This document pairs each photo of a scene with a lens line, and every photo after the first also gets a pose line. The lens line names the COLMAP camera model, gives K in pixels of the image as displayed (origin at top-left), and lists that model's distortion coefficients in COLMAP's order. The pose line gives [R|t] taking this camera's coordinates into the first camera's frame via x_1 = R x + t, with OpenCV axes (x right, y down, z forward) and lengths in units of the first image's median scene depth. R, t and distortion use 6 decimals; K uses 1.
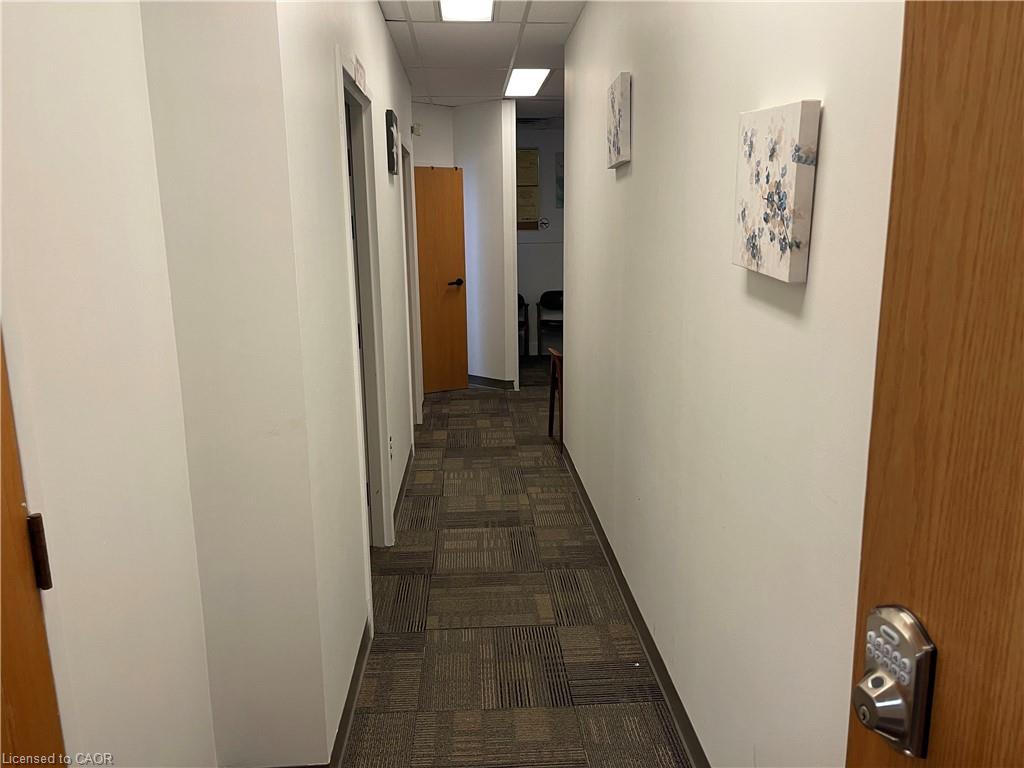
lens RADIAL K [[768.8, 0, 512.4], [0, 768.8, 388.1], [0, 0, 1]] dist [0.003662, 0.000552]
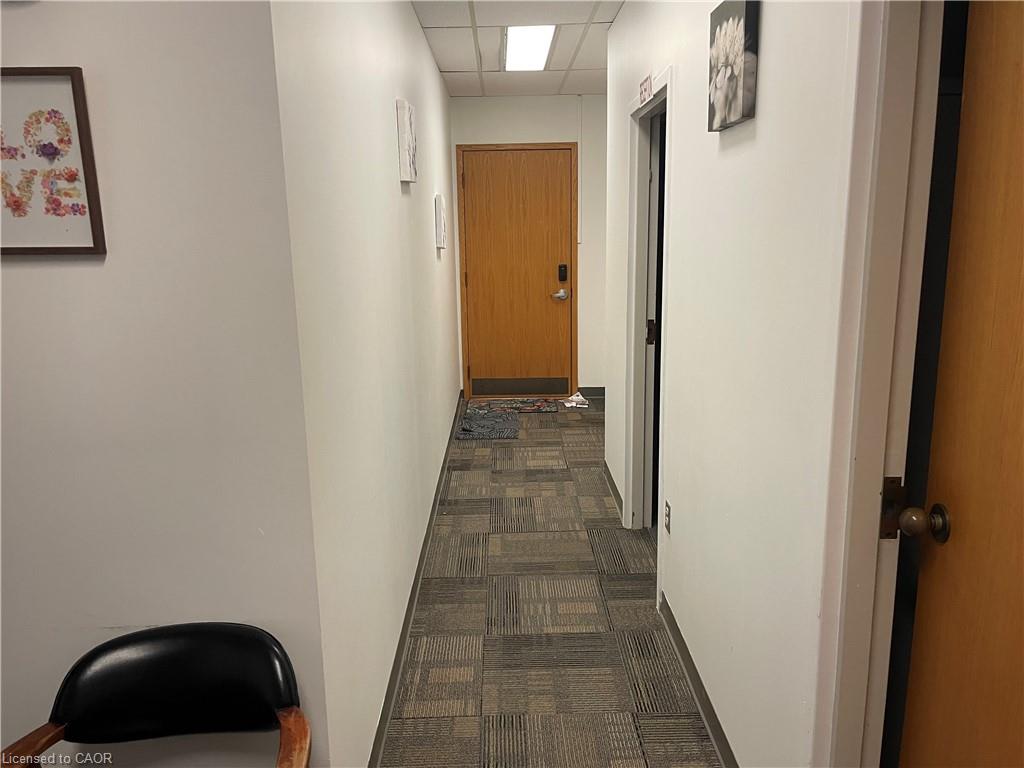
lens RADIAL K [[768.8, 0, 512.0], [0, 768.8, 383.3], [0, 0, 1]] dist [0.003662, 0.000552]
pose [[-0.998448, 0.024639, 0.049949, -0.044011], [0.042422, 0.917530, 0.395398, -0.360645], [-0.036087, 0.396903, -0.917151, 1.676797]]
